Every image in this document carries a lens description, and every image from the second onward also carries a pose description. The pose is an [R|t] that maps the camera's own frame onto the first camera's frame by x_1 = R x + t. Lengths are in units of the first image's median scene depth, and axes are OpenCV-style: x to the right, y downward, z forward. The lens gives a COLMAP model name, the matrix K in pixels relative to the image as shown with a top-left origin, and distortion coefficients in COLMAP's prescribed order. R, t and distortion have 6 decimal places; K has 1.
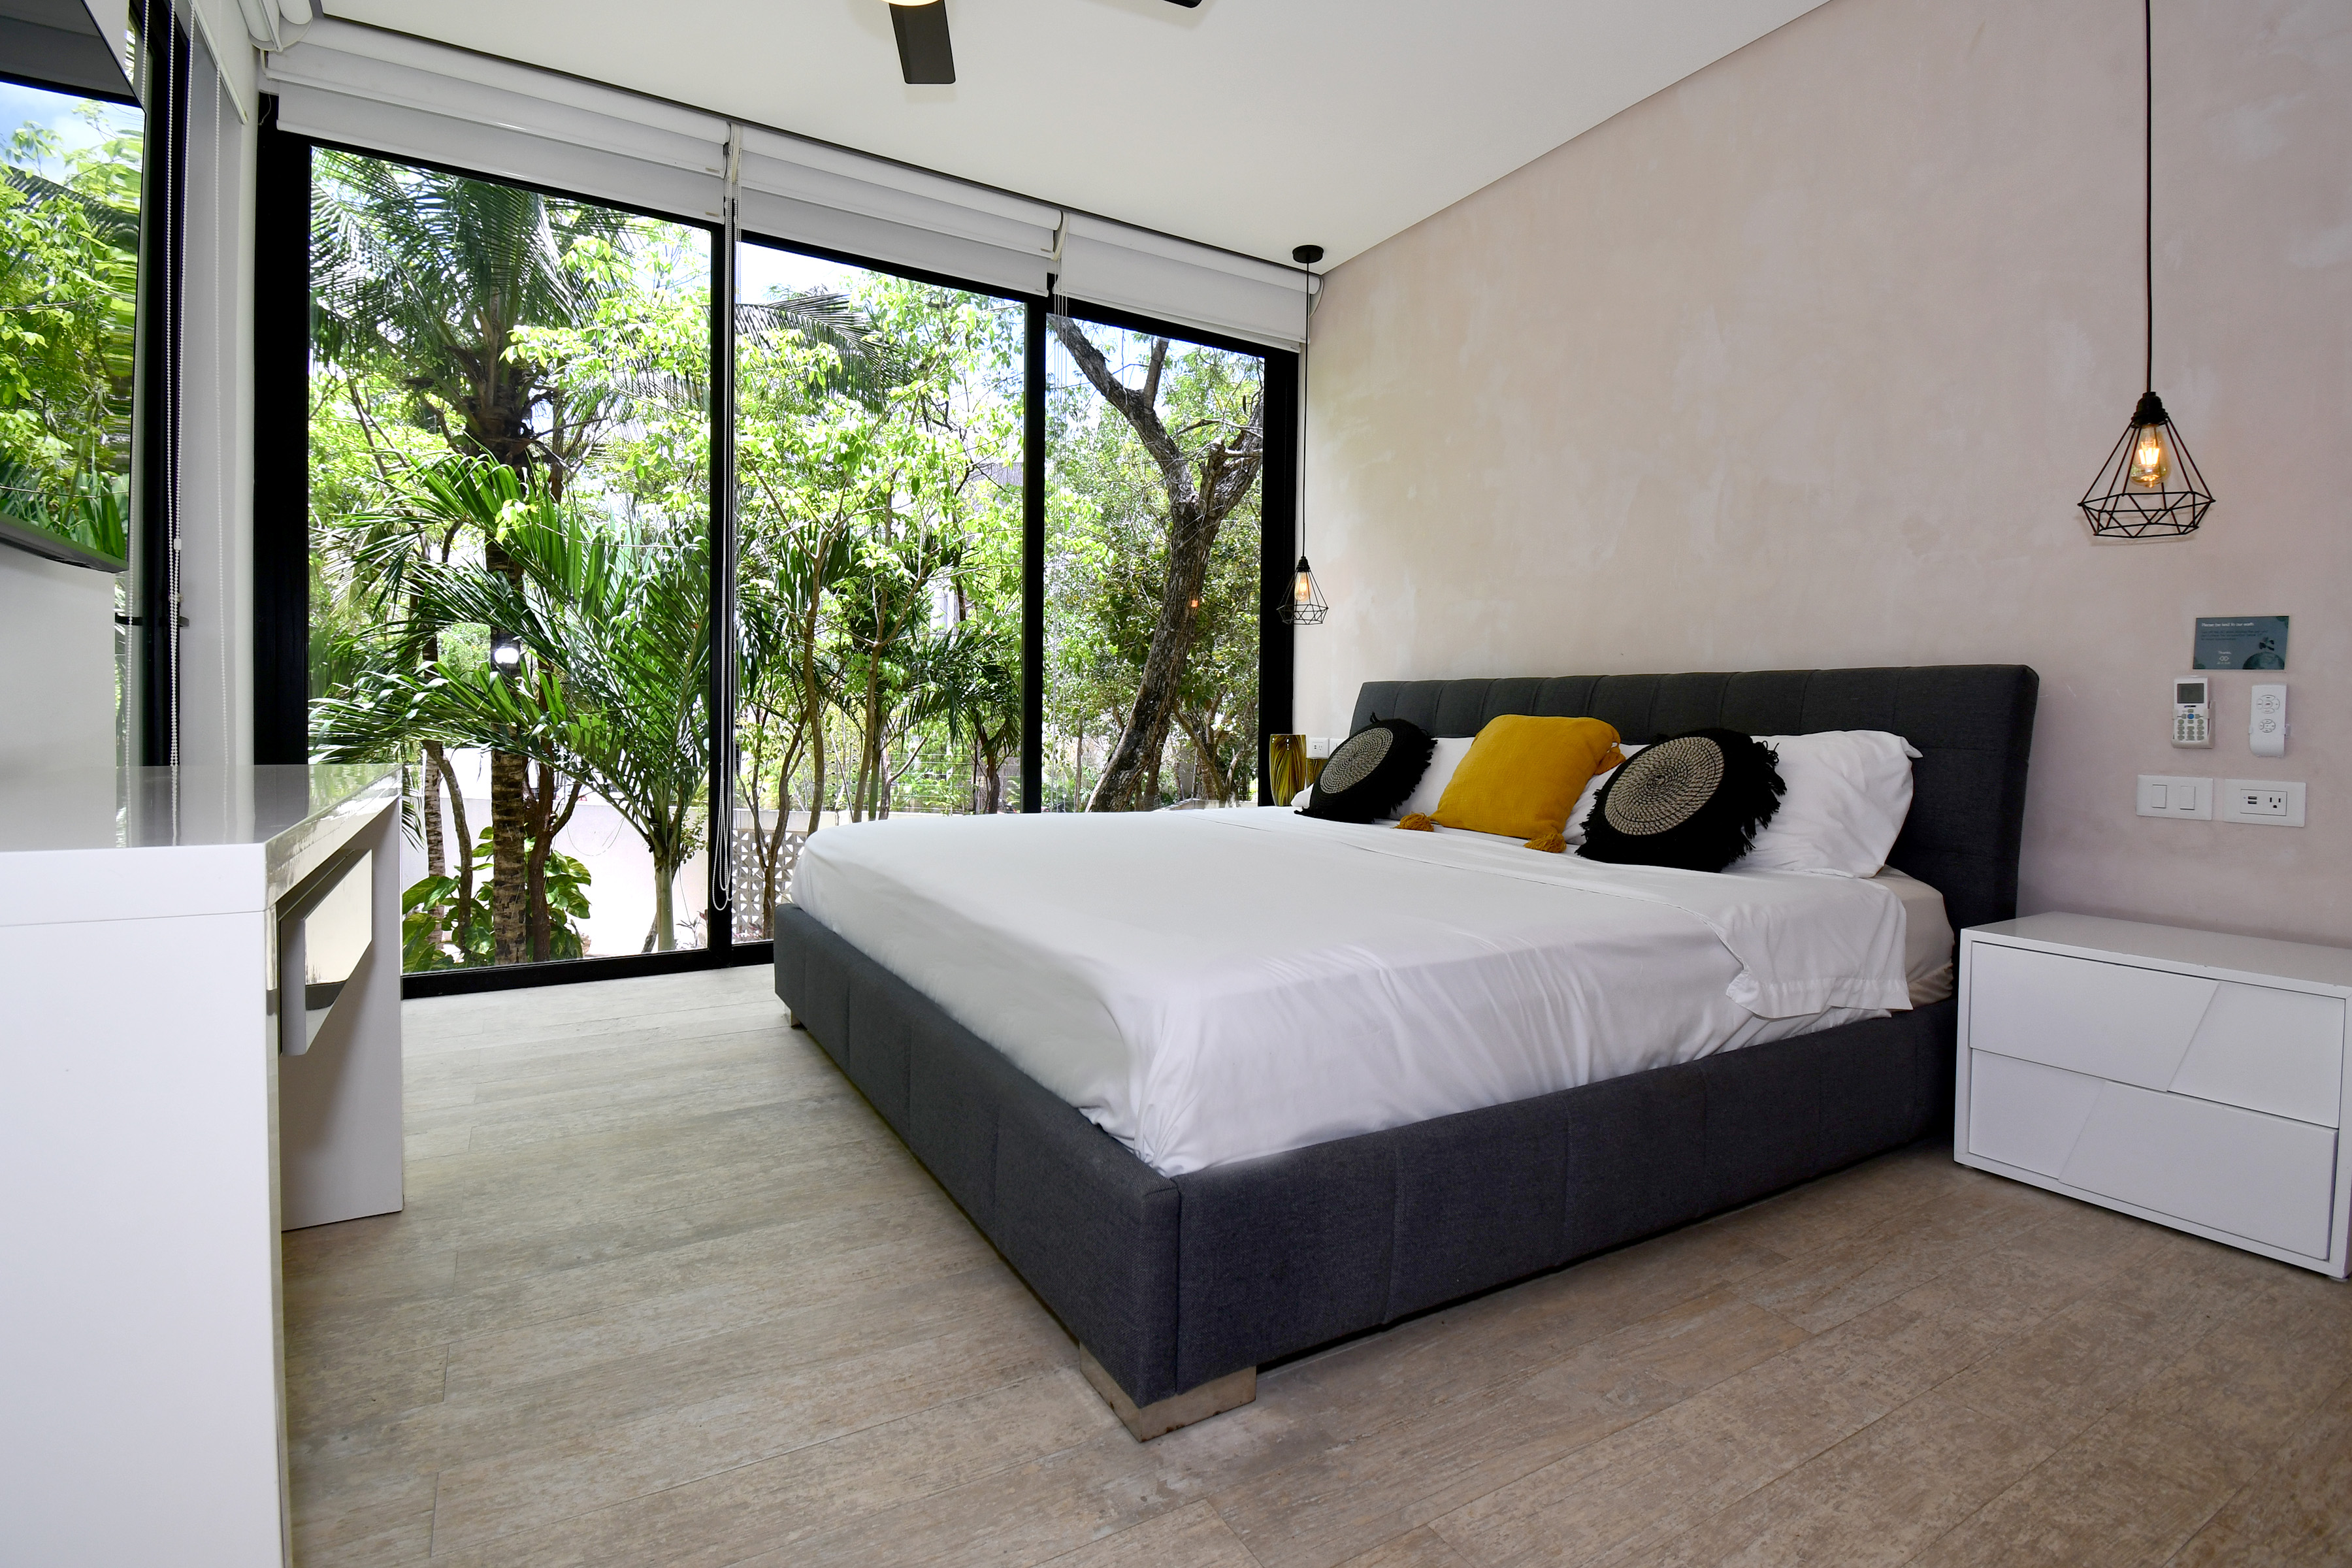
lens RADIAL K [[1114.4, 0, 1170.3], [0, 1114.4, 729.1], [0, 0, 1]] dist [0.023586, -0.030282]
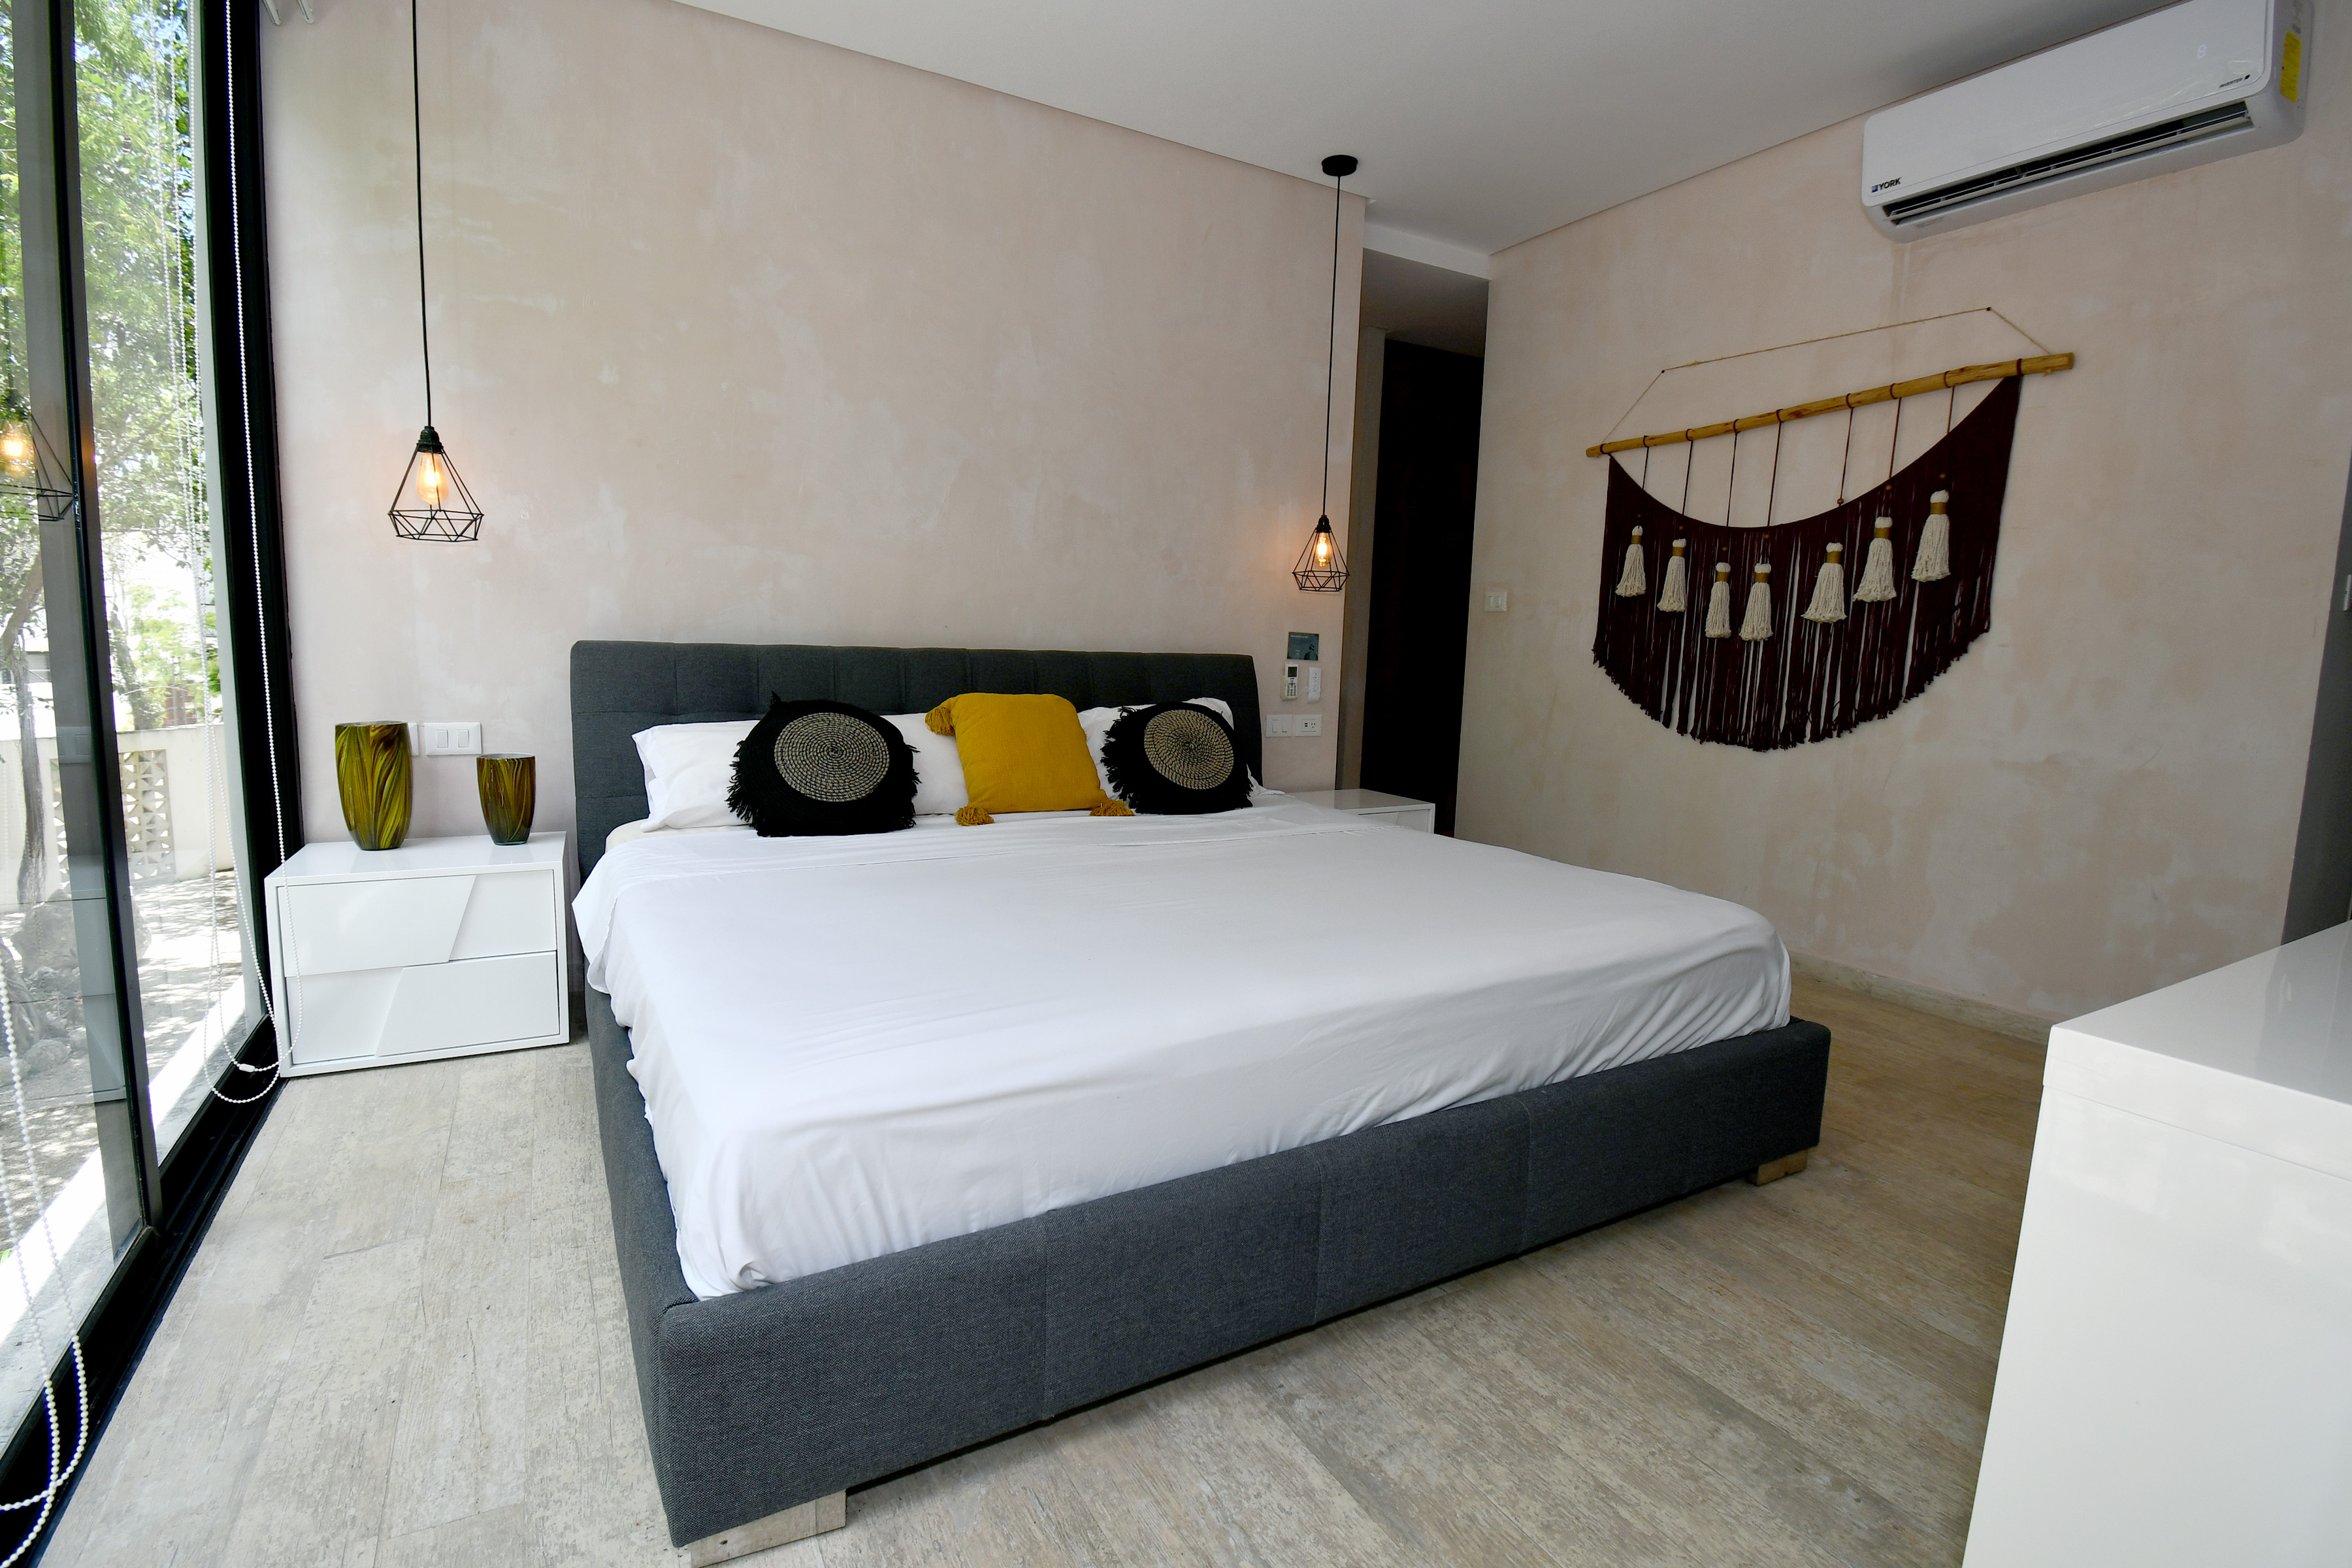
lens RADIAL K [[1097.3, 0, 1175.8], [0, 1097.3, 772.5], [0, 0, 1]] dist [0.019785, -0.028196]
pose [[0.003725, -0.135151, 0.990818, -1.035602], [-0.014564, 0.990713, 0.135191, -0.118809], [-0.999887, -0.014934, 0.001722, 1.253545]]
